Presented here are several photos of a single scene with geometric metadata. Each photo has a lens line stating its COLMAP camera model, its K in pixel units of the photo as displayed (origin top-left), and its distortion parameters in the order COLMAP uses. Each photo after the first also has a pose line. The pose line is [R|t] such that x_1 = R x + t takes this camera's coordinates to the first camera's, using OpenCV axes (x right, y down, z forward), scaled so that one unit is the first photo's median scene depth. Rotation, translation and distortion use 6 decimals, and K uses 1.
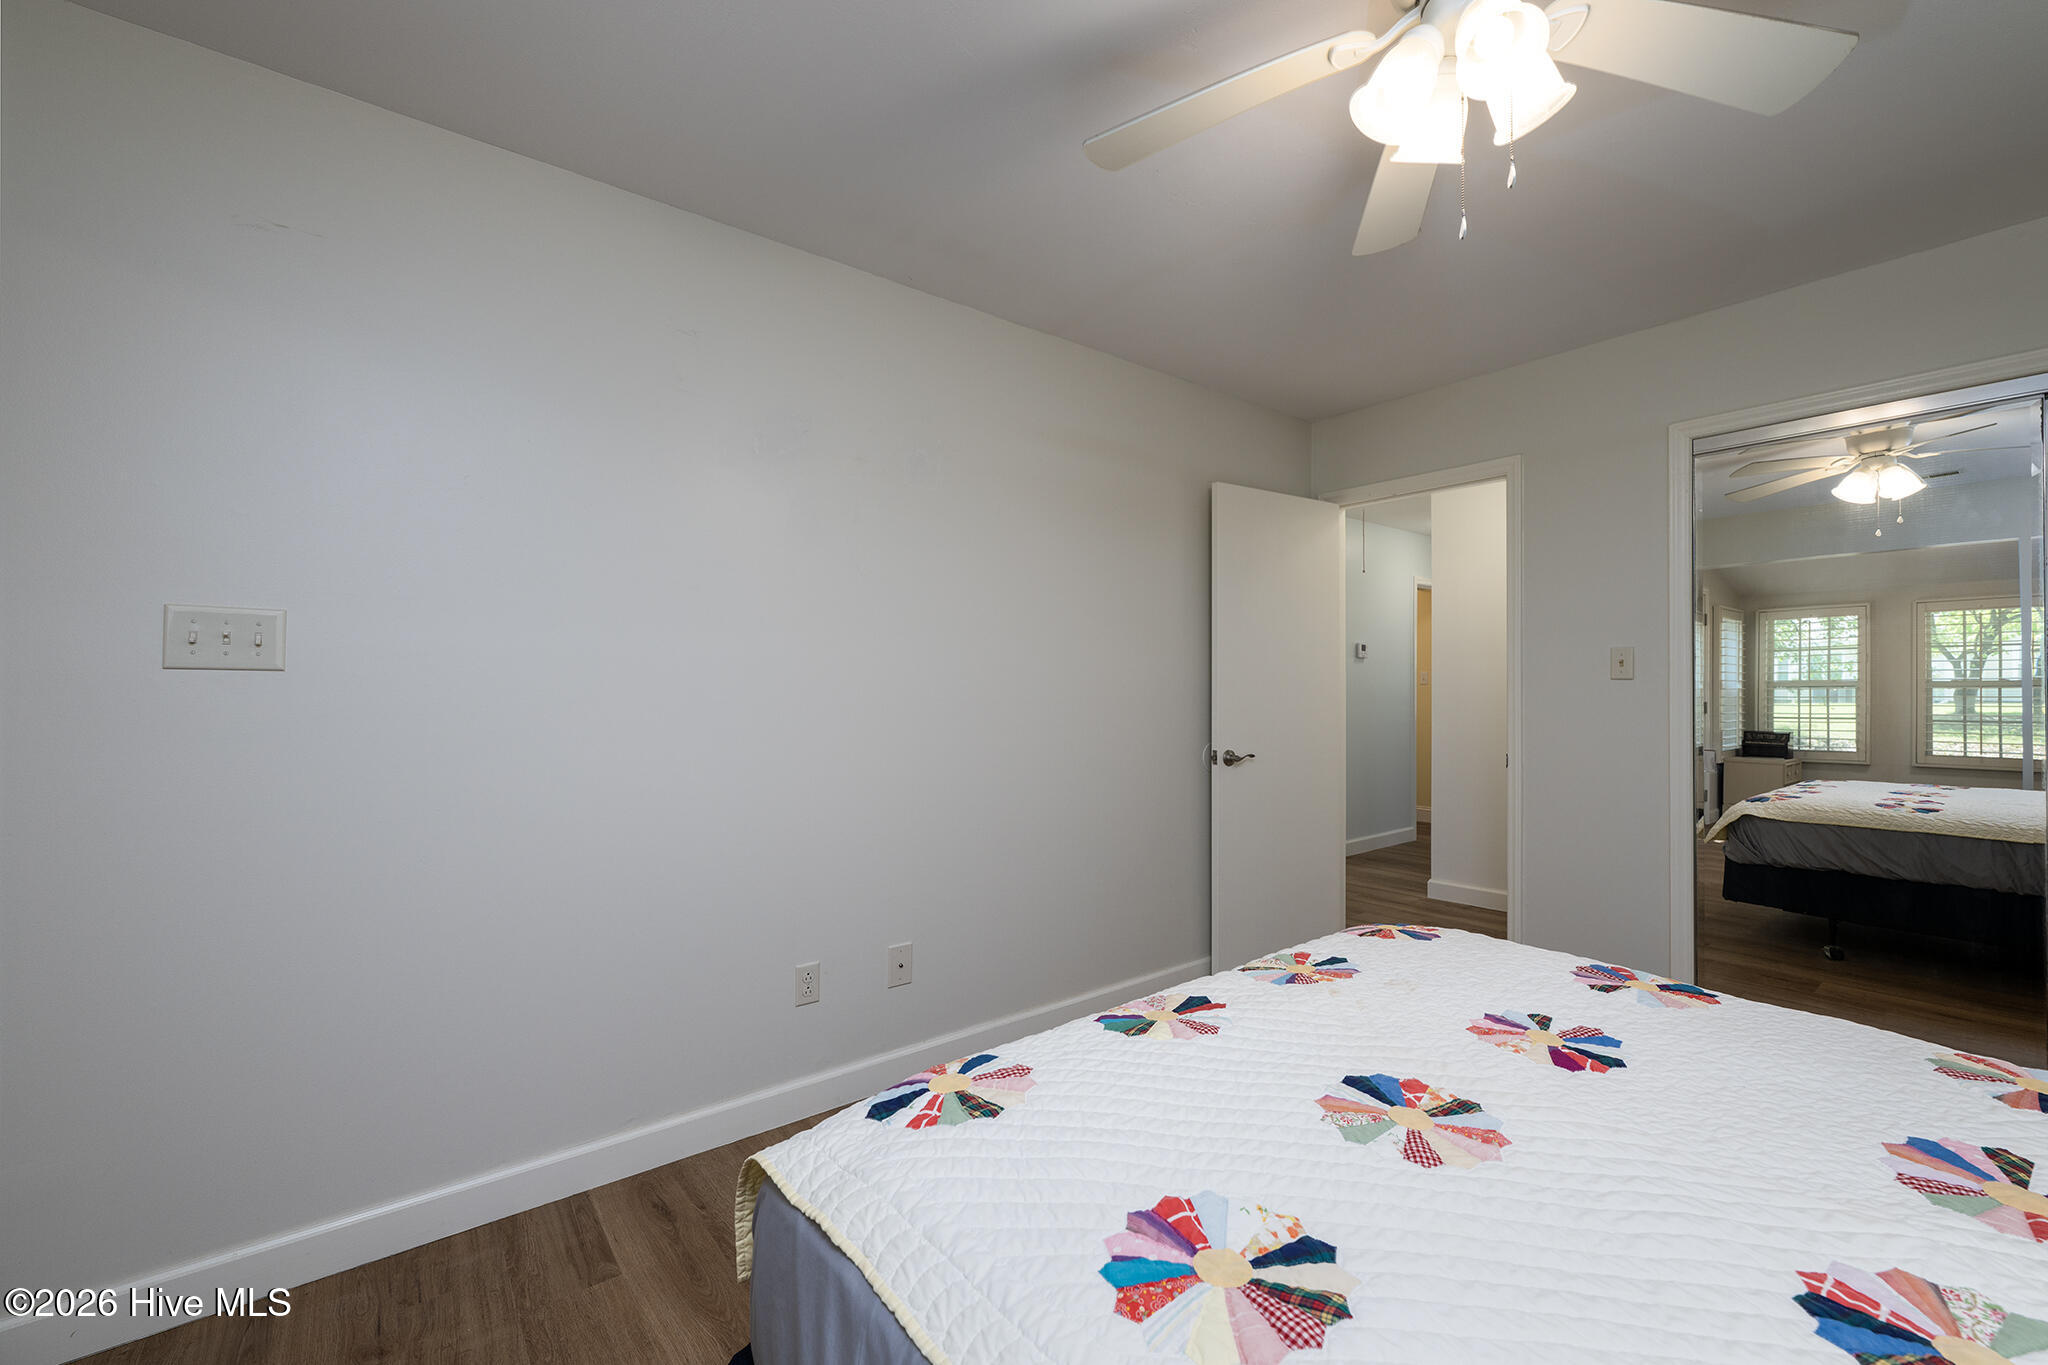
lens RADIAL K [[821.3, 0, 1056.6], [0, 821.3, 692.9], [0, 0, 1]] dist [-0.003428, -0.000067]
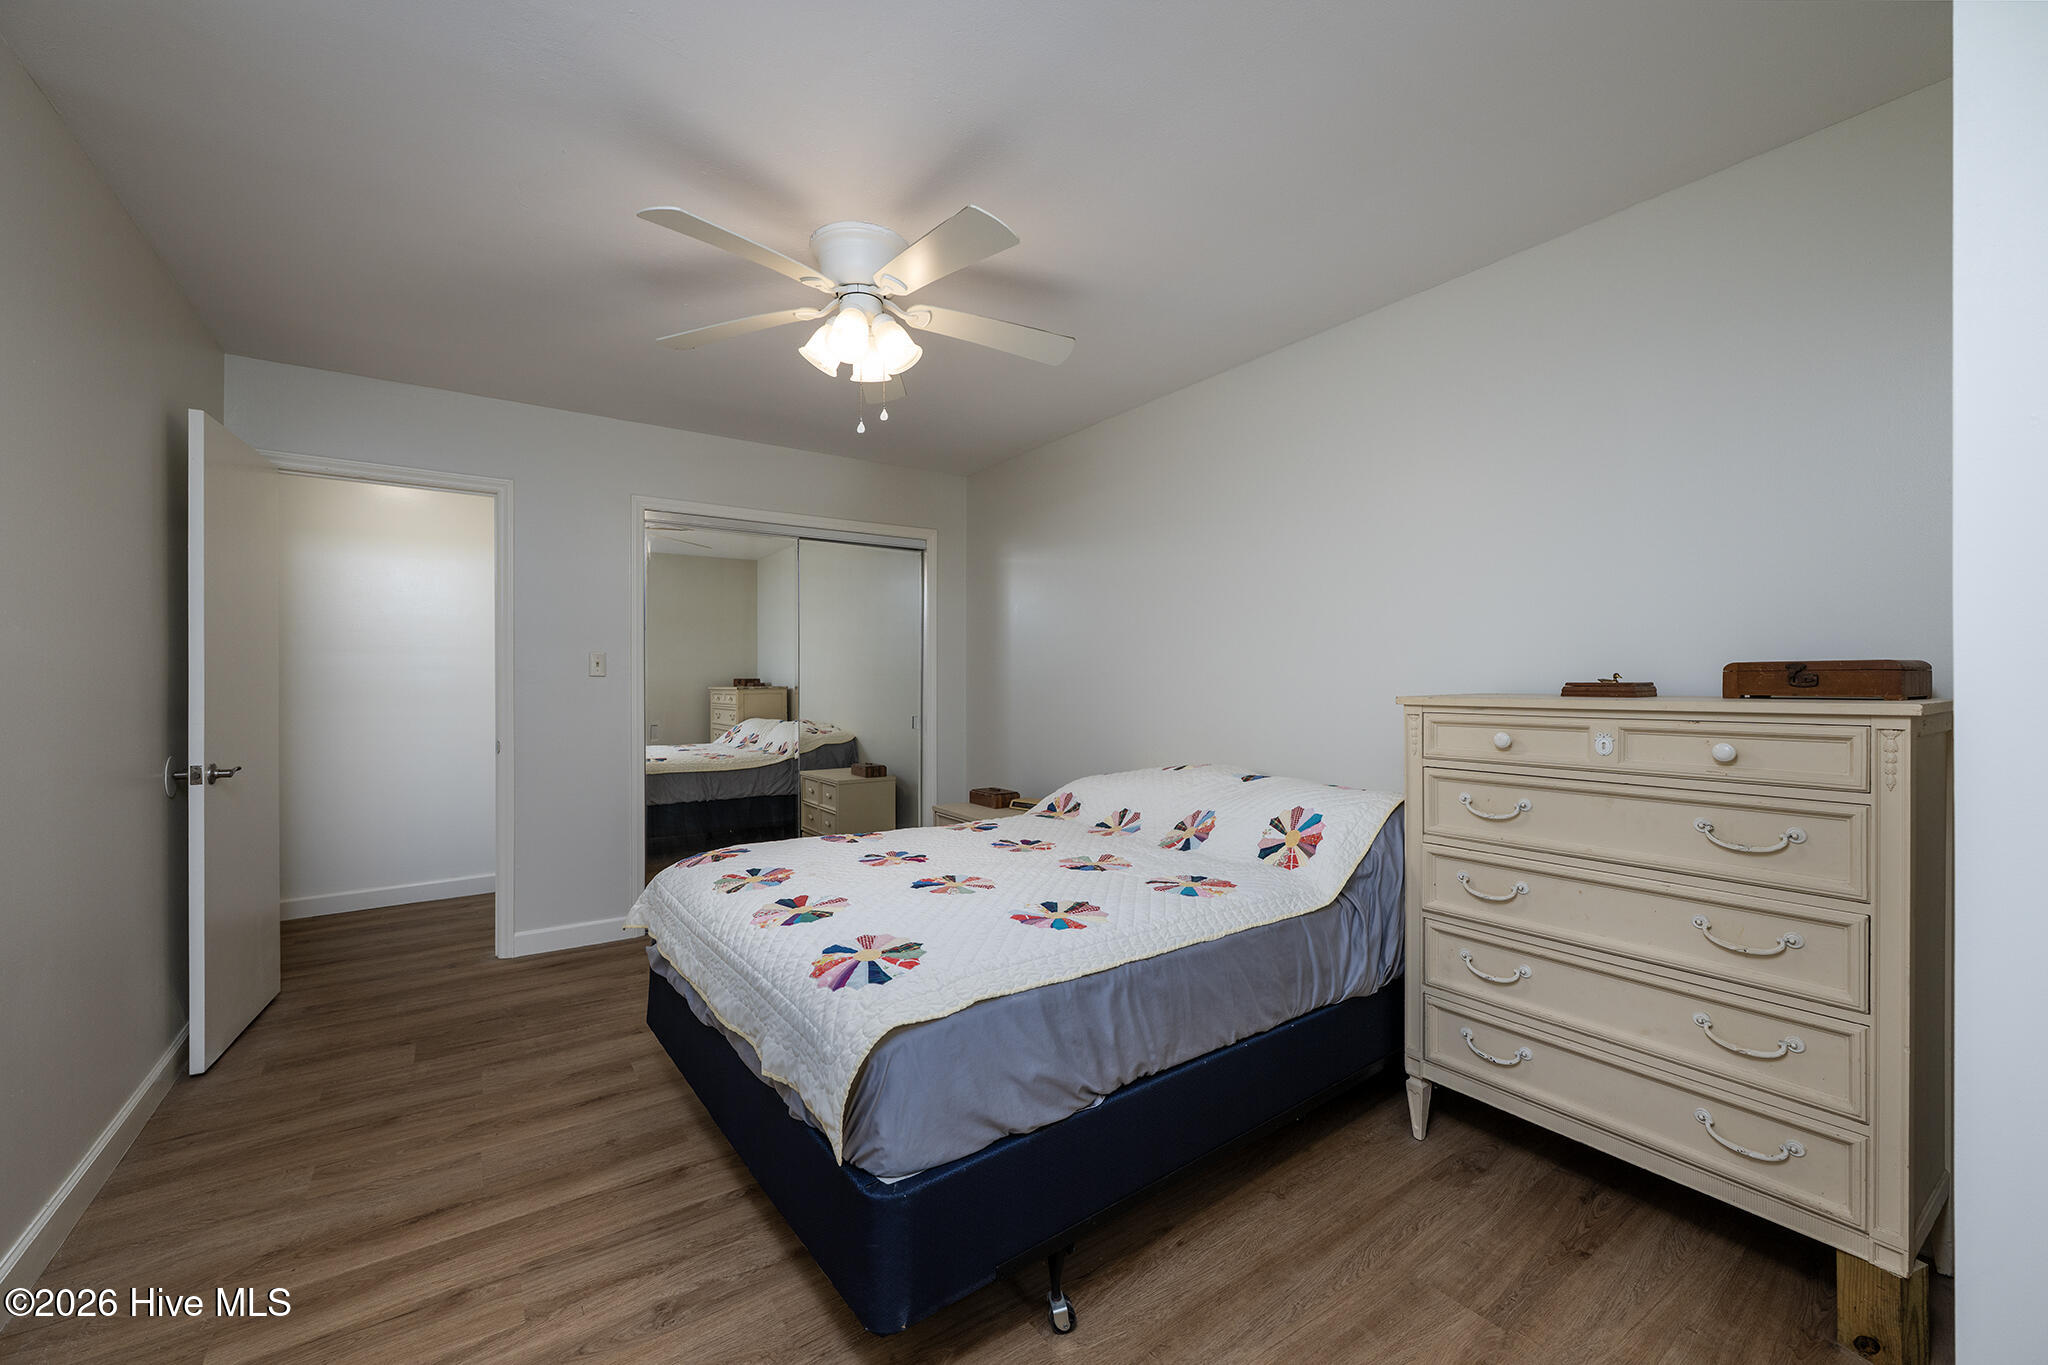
lens RADIAL K [[821.3, 0, 1008.9], [0, 821.3, 691.5], [0, 0, 1]] dist [-0.003428, -0.000067]
pose [[0.076373, -0.002184, 0.997077, -1.581218], [0.005431, 0.999984, 0.001774, 0.016080], [-0.997065, 0.005279, 0.076384, 0.663582]]
